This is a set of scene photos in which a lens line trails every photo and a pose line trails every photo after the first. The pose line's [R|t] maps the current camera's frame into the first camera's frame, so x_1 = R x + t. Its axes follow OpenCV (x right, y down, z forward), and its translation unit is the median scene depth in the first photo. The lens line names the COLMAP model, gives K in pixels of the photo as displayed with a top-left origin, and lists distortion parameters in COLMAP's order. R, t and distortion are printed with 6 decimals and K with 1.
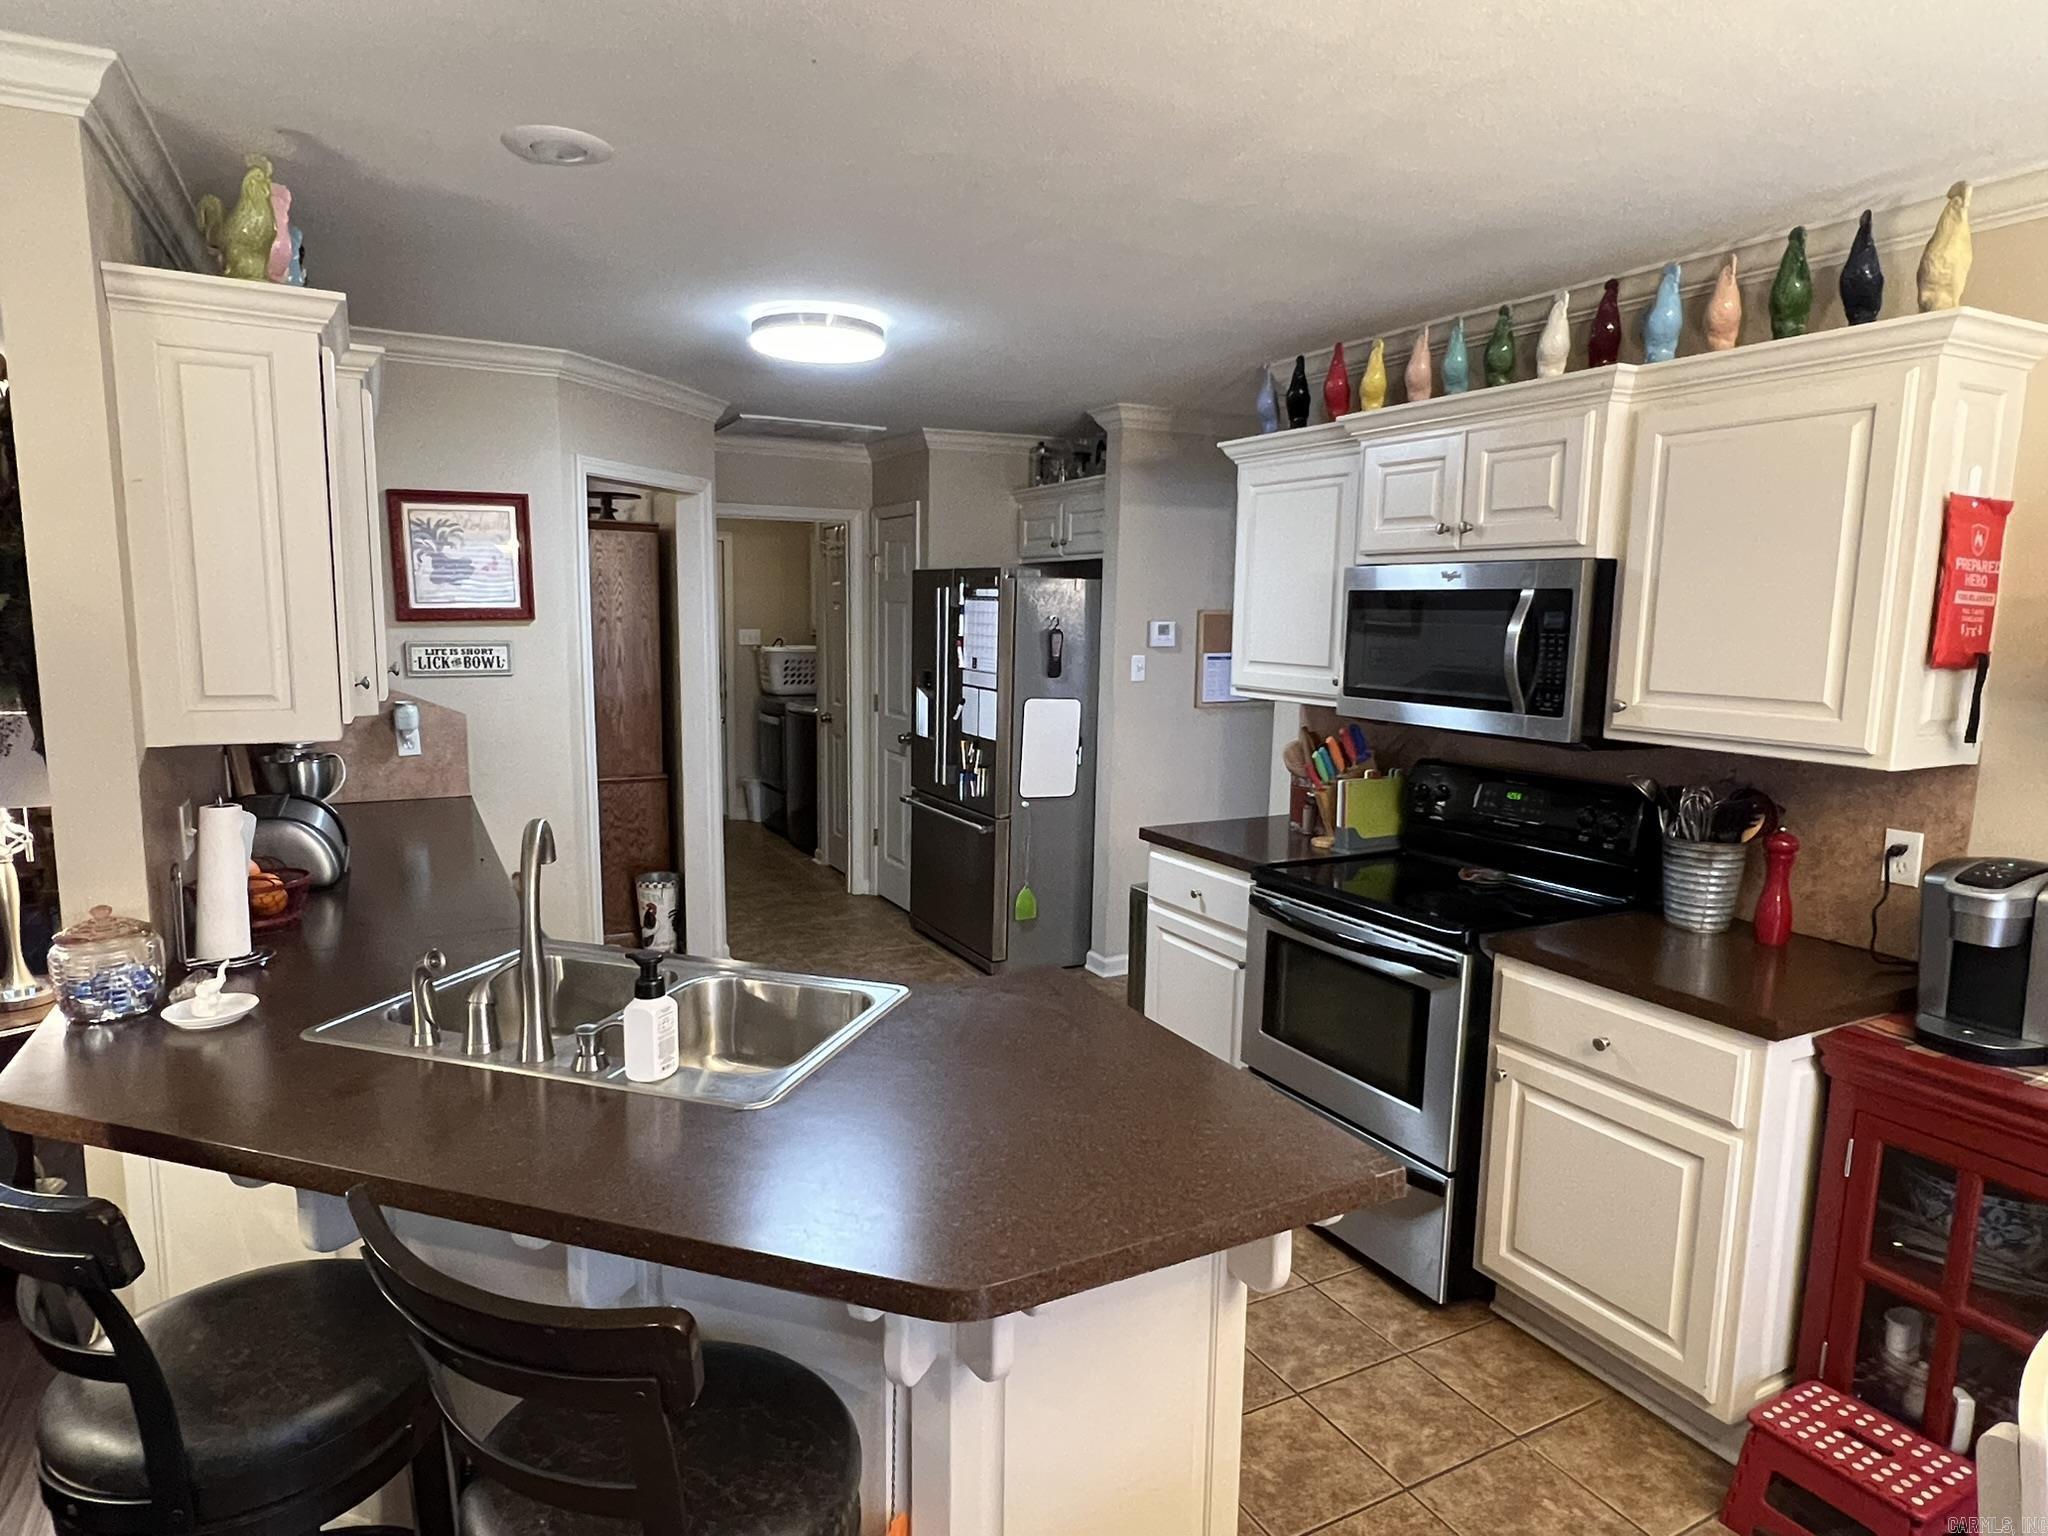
lens RADIAL K [[1196.3, 0, 1022.3], [0, 1196.3, 778.7], [0, 0, 1]] dist [0.000057, 0.000103]
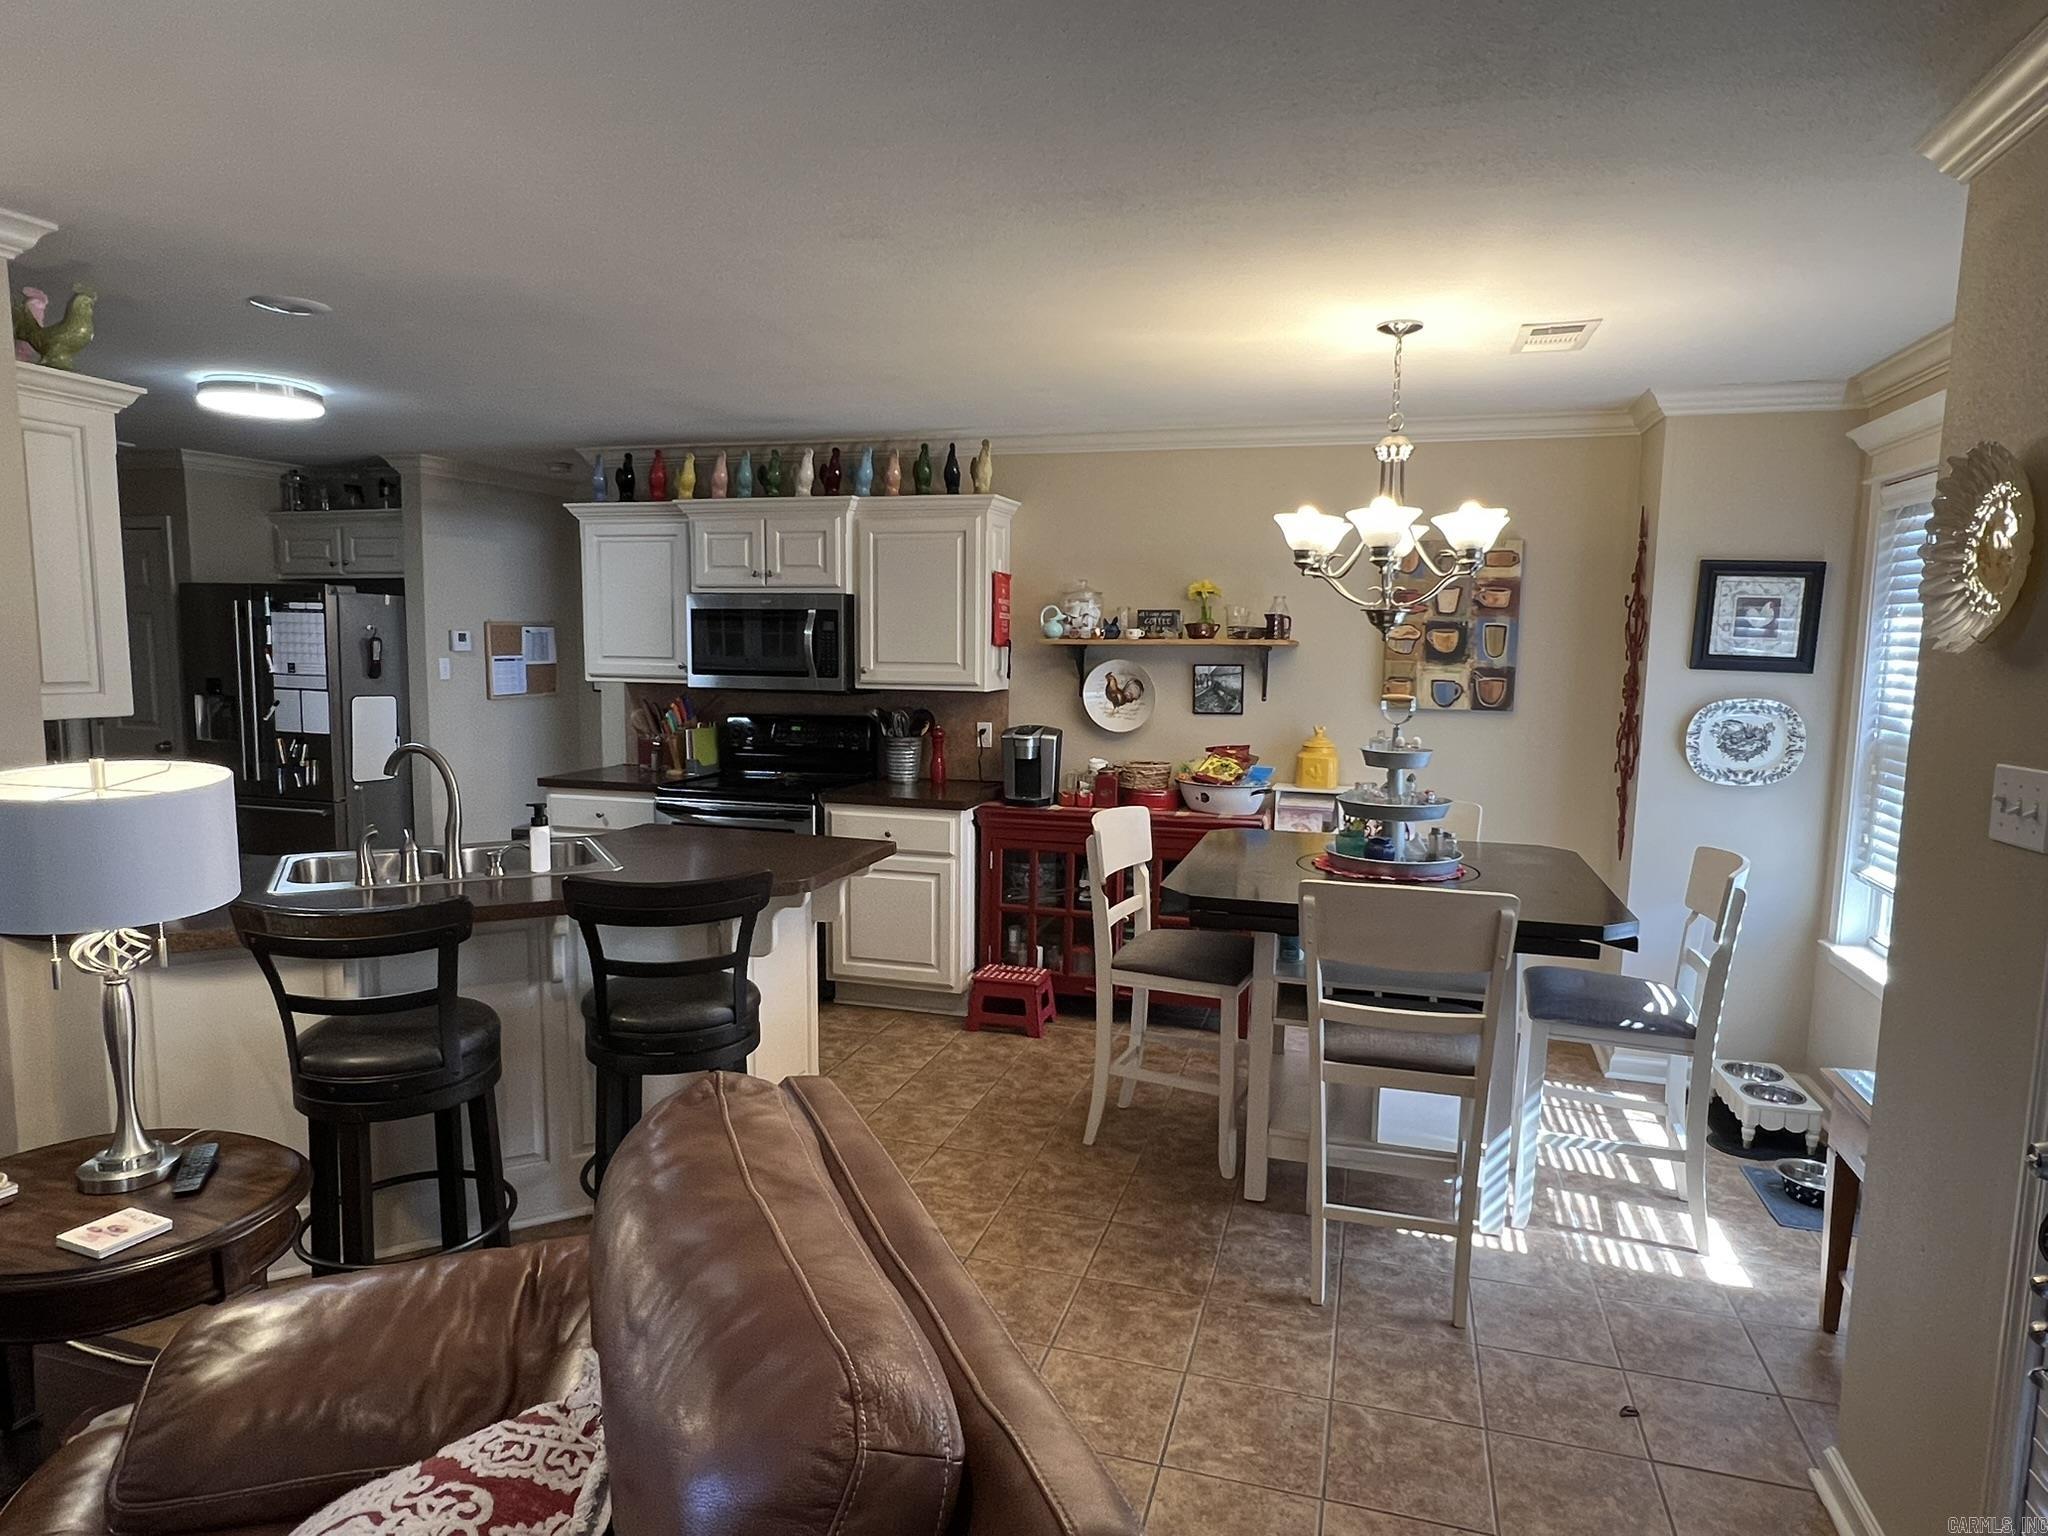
lens RADIAL K [[1196.3, 0, 1025.1], [0, 1196.3, 774.7], [0, 0, 1]] dist [0.000057, 0.000103]
pose [[0.701574, -0.087749, 0.707173, -0.657881], [0.098582, 0.994799, 0.025637, 0.077582], [-0.705745, 0.051728, 0.706575, -0.508965]]
